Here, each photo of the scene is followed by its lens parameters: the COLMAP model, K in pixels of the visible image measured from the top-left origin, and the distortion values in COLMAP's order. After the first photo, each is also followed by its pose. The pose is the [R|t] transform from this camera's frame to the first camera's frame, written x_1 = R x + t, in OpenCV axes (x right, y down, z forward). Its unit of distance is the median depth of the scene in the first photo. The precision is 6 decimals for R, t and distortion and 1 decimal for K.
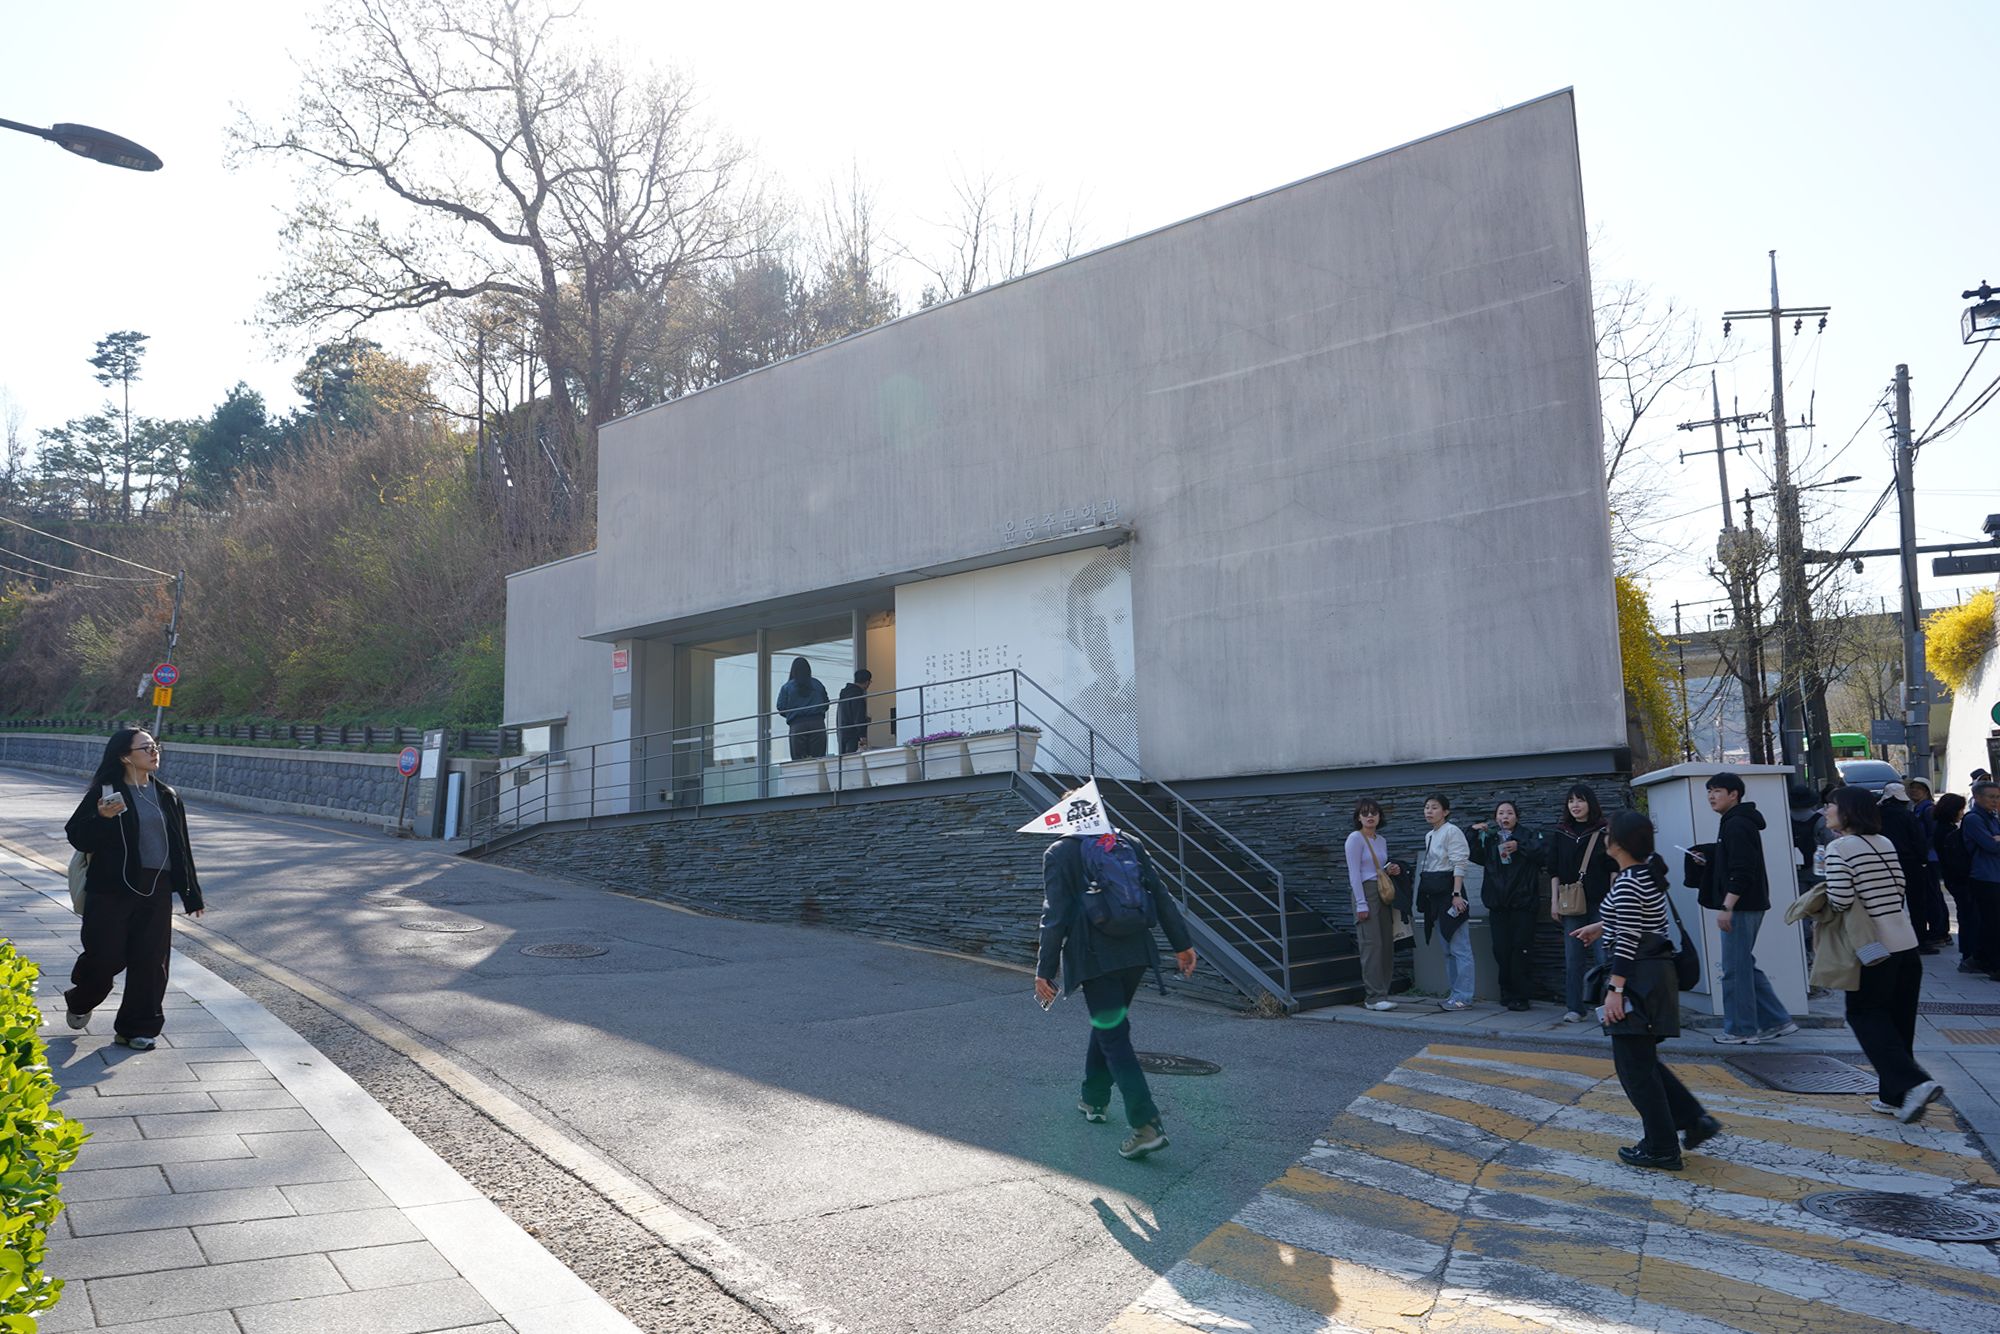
lens RADIAL K [[1353.8, 0, 925.6], [0, 1353.8, 659.4], [0, 0, 1]] dist [-0.023846, 0.024051]
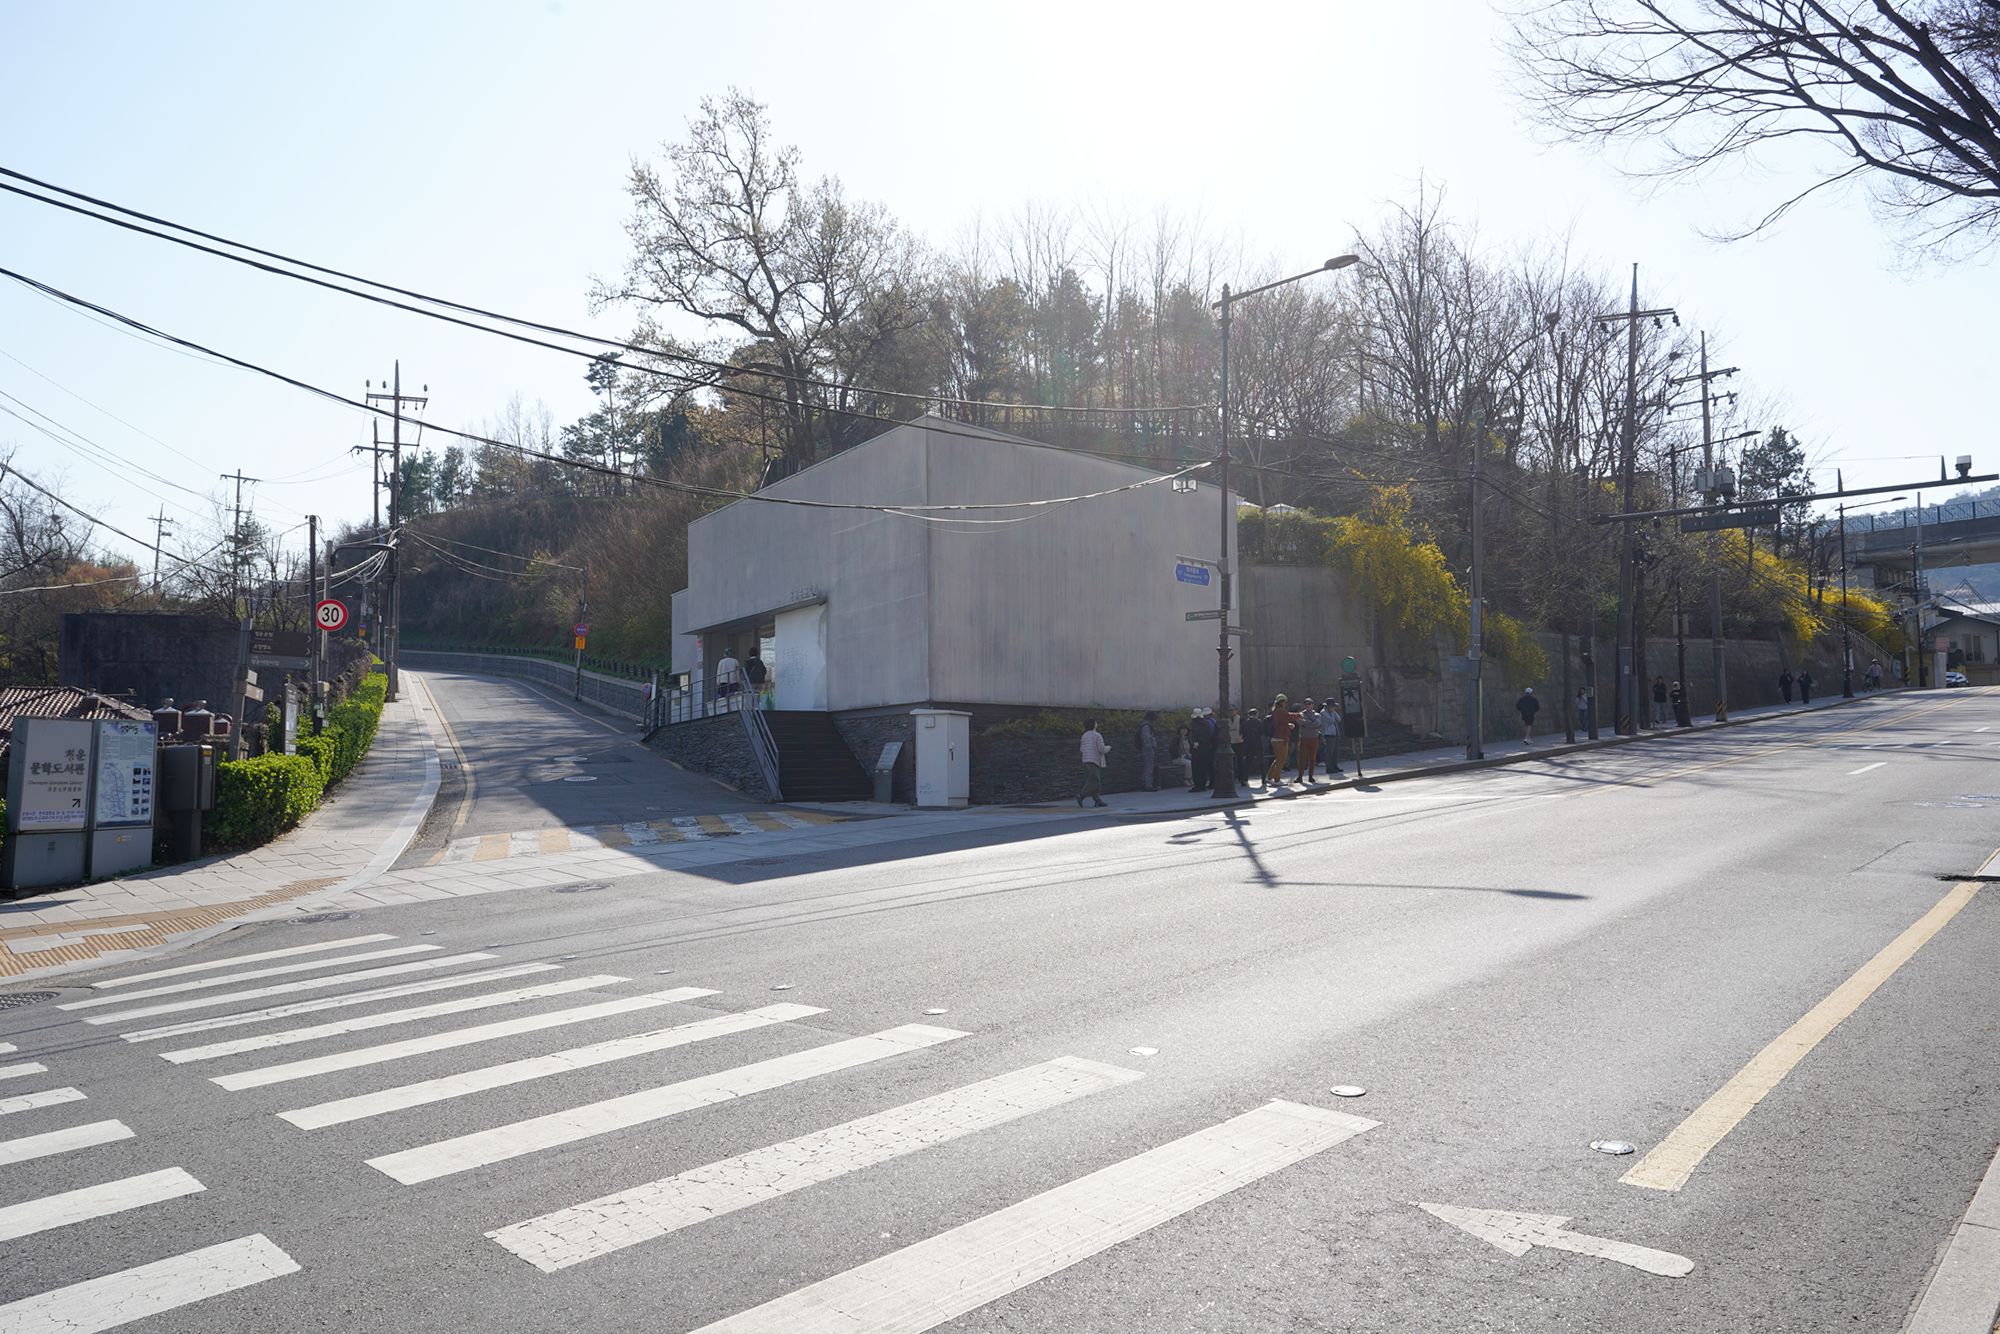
lens RADIAL K [[1353.8, 0, 925.6], [0, 1353.8, 659.4], [0, 0, 1]] dist [-0.023846, 0.024051]
pose [[0.931850, -0.015545, -0.362511, 0.432017], [0.047229, 0.995779, 0.078703, -0.062838], [0.359757, -0.090460, 0.928650, -0.393454]]
